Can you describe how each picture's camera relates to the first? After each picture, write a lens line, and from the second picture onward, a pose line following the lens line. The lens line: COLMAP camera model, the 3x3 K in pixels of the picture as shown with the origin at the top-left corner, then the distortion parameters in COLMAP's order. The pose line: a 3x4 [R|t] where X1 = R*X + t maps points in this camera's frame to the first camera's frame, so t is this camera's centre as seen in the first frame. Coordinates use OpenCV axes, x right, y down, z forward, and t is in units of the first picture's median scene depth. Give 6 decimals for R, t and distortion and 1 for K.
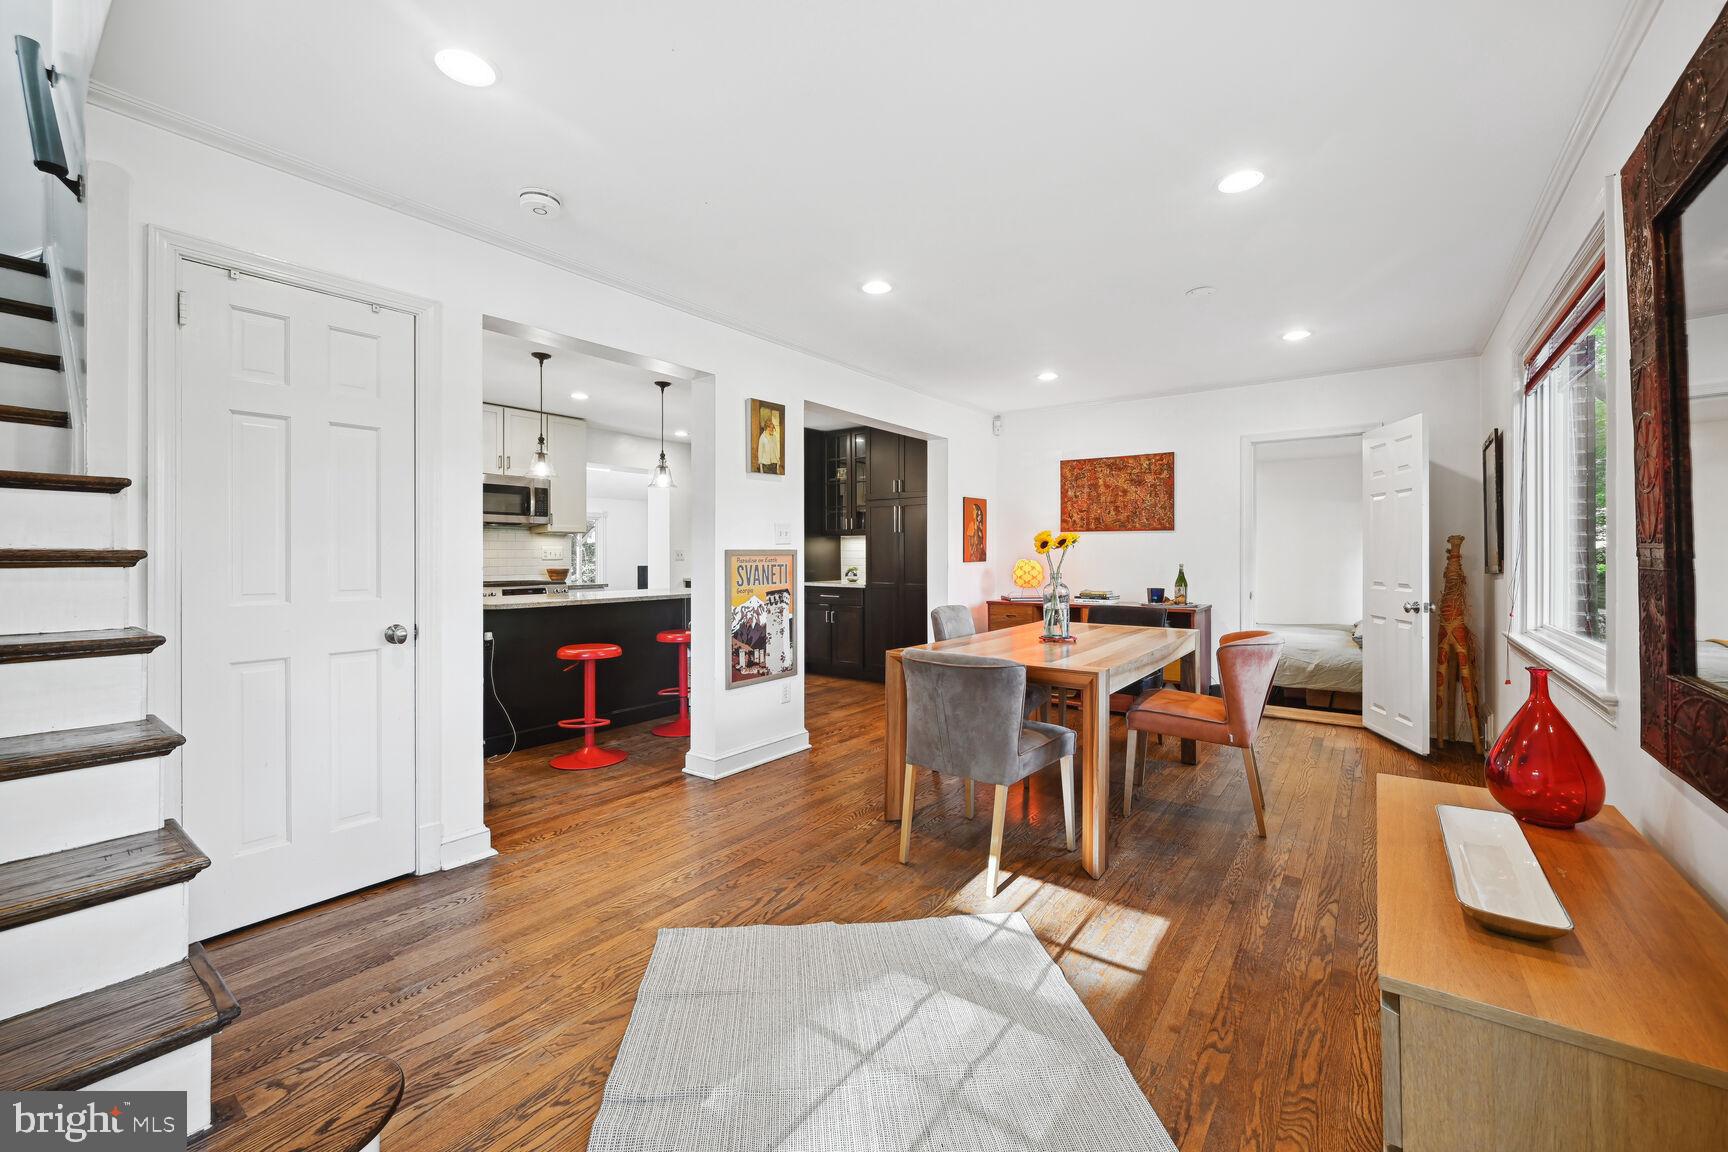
lens RADIAL K [[683.3, 0, 864.0], [0, 683.3, 576.0], [0, 0, 1]] dist [0.000305, -0.000042]
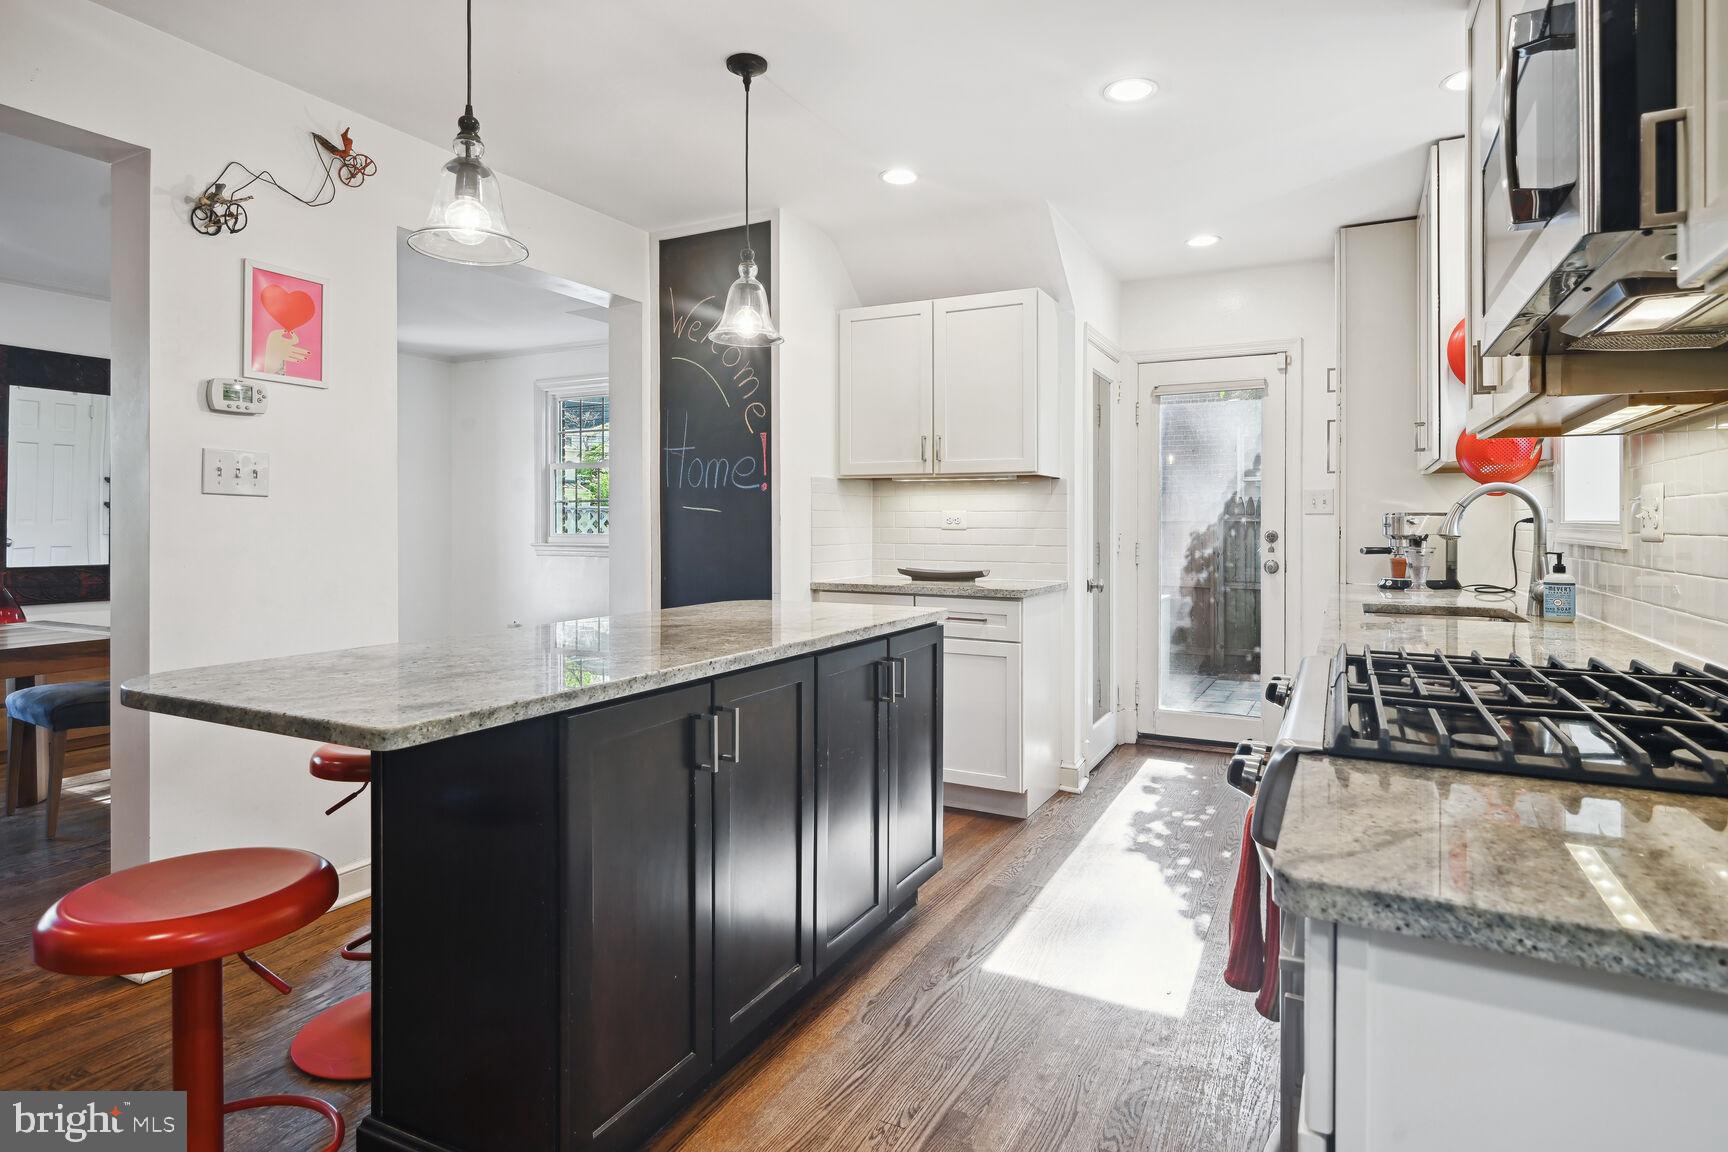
lens RADIAL K [[913.6, 0, 879.3], [0, 913.6, 526.2], [0, 0, 1]] dist [-0.002795, -0.000032]
pose [[-0.982736, -0.001972, -0.185000, -0.445068], [-0.008454, 0.999377, 0.034252, -0.046431], [0.184818, 0.035224, -0.982141, 1.591233]]
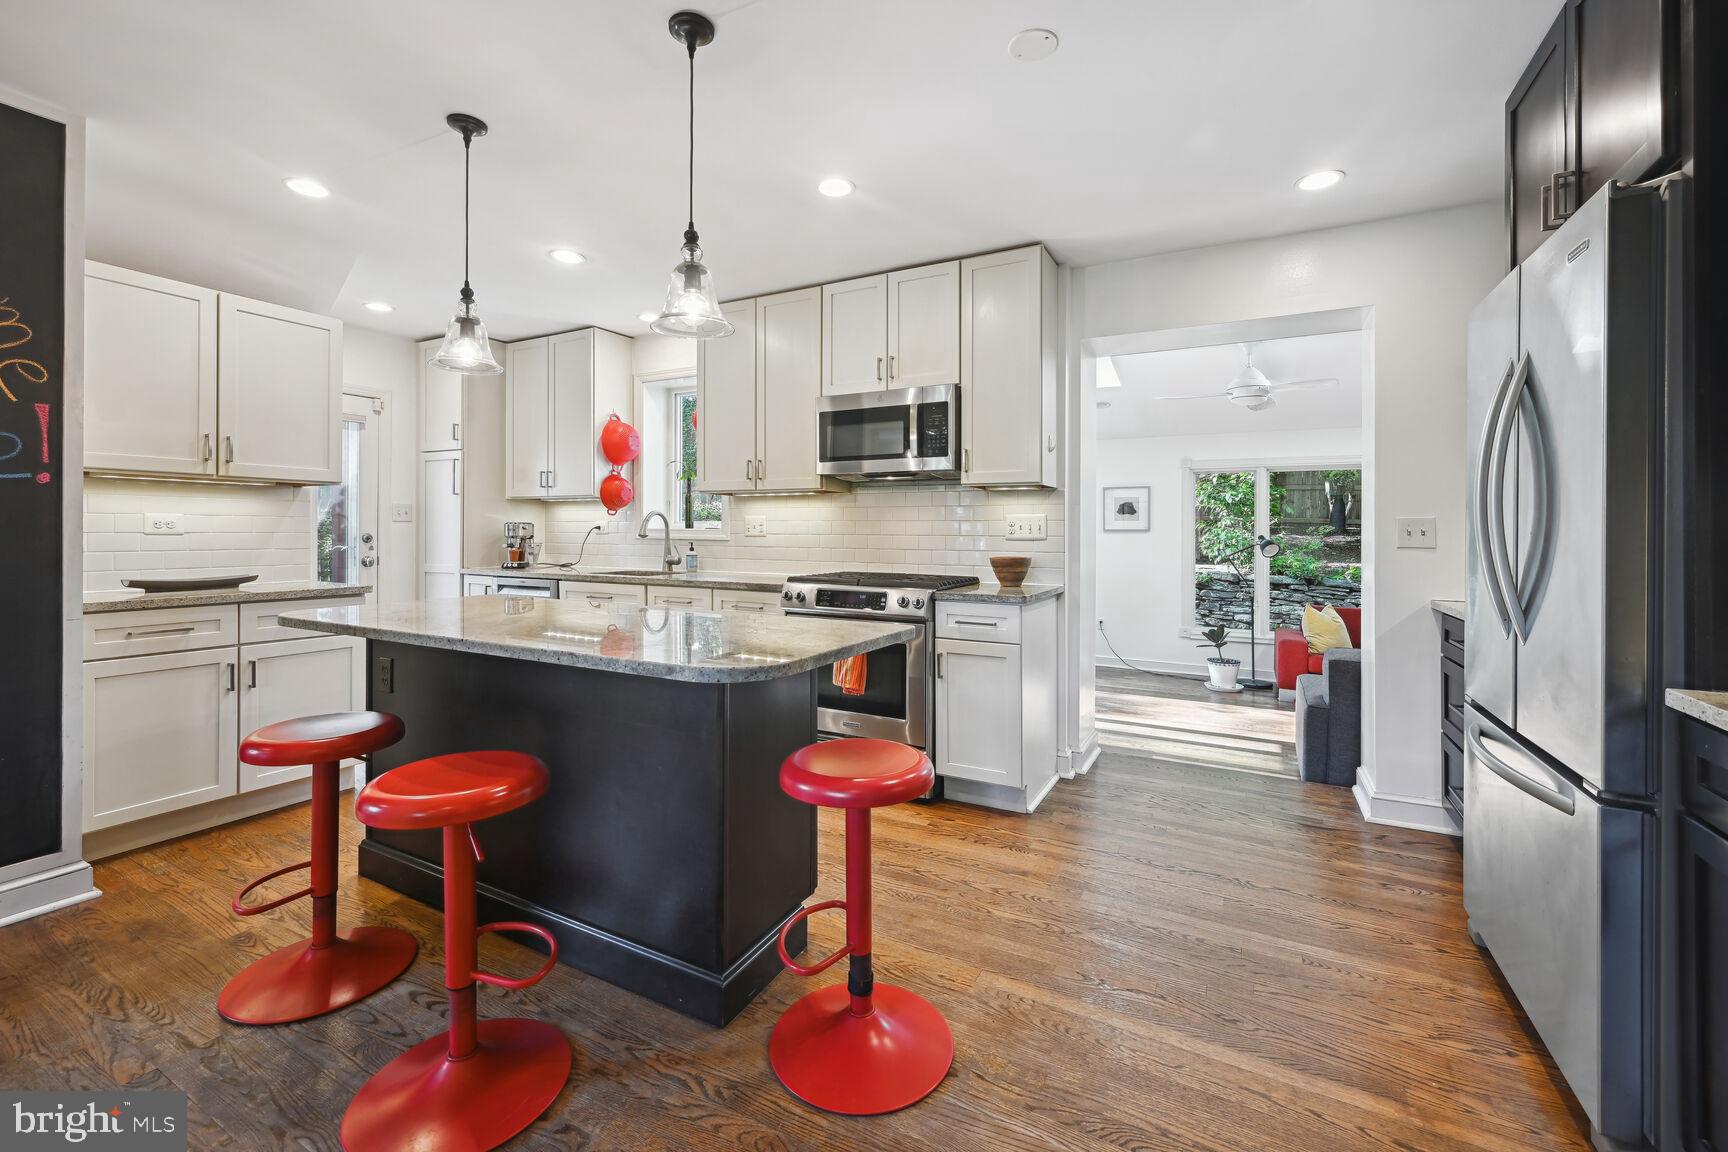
lens RADIAL K [[715.6, 0, 856.6], [0, 715.6, 532.2], [0, 0, 1]] dist [0.000688, 0.000110]
pose [[0.150702, 0.001970, -0.988577, 0.084497], [-0.037208, 0.999301, -0.003681, -0.034480], [0.987879, 0.037338, 0.150670, 1.204059]]
